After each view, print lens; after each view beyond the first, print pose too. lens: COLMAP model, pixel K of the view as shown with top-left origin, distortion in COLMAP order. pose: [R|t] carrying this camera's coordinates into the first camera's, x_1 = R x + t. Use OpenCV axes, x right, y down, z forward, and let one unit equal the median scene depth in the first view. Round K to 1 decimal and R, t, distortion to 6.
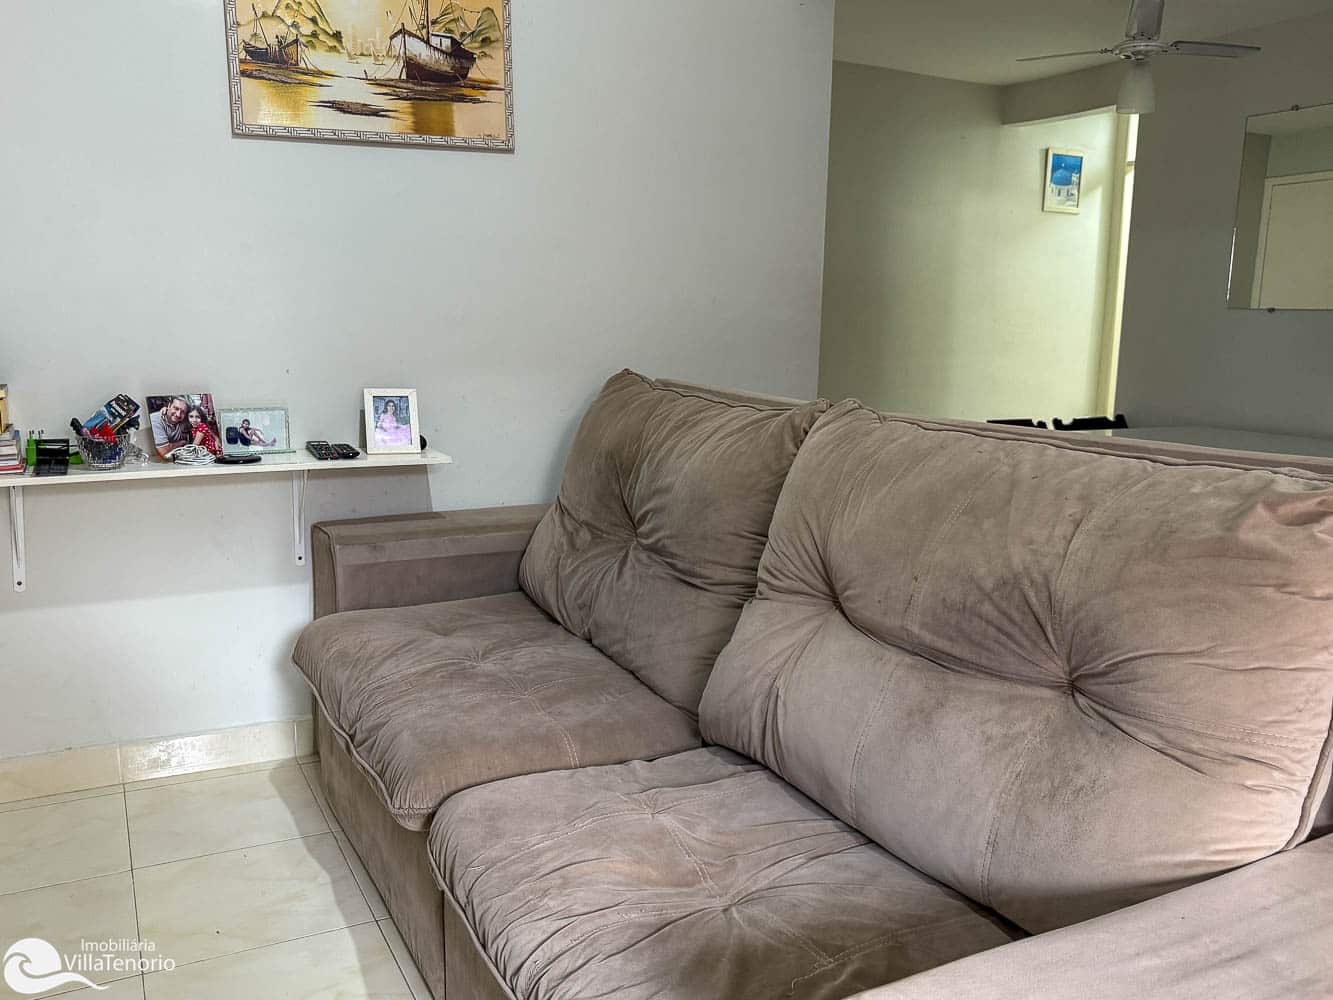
lens RADIAL K [[1086.8, 0, 666.5], [0, 1086.8, 500.0], [0, 0, 1]] dist [0.005719, -0.075568]
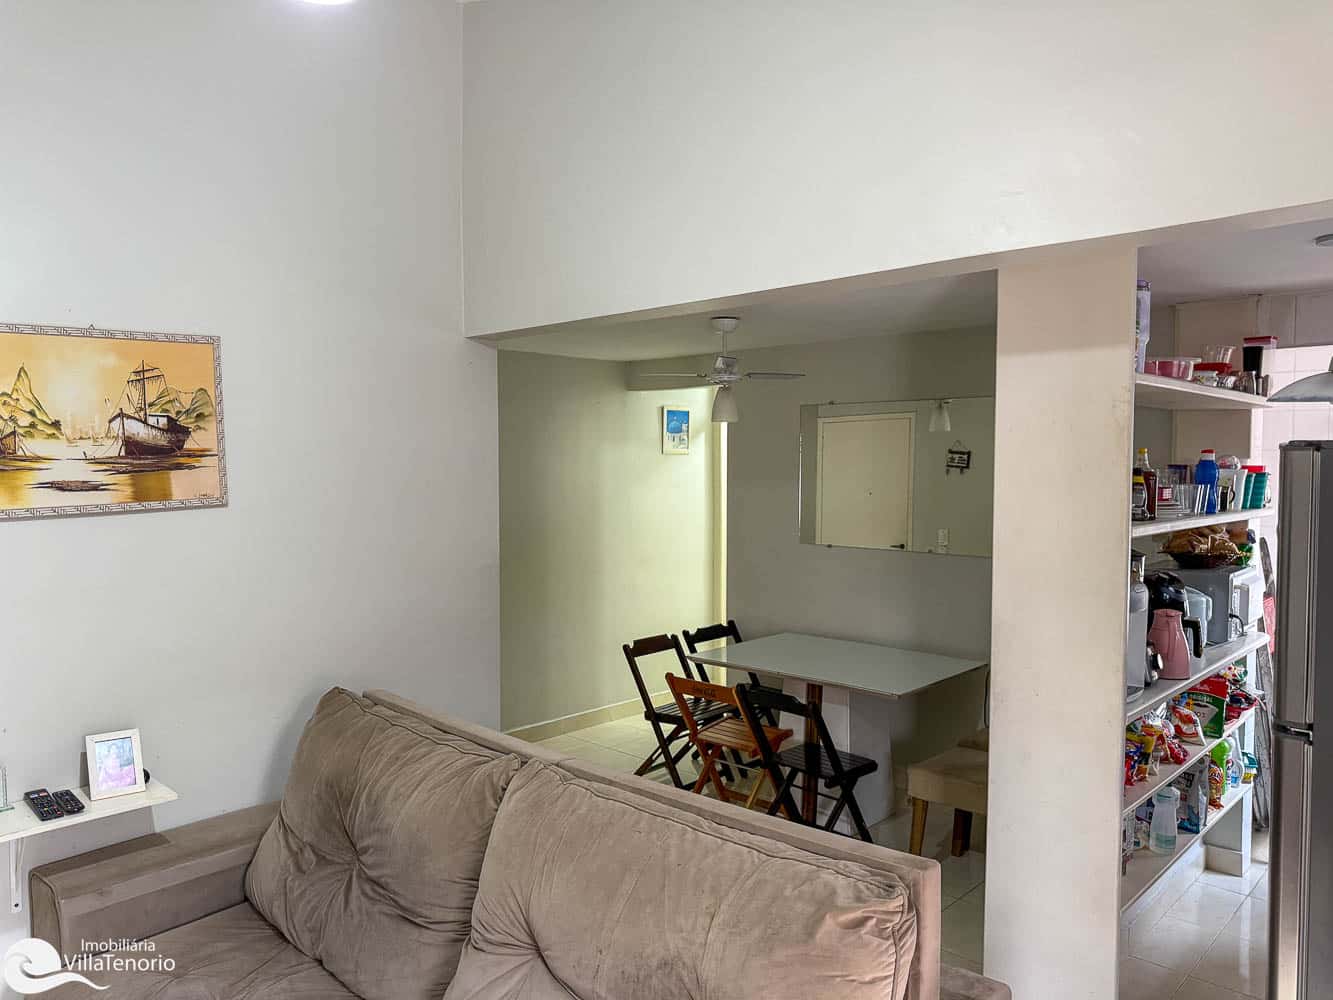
lens RADIAL K [[956.3, 0, 666.5], [0, 956.3, 500.0], [0, 0, 1]] dist [-0.036264, 0.030571]
pose [[0.945426, -0.035969, 0.323847, -0.029596], [0.072439, 0.992218, -0.101270, -0.211973], [-0.317684, 0.119202, 0.940674, -0.107627]]
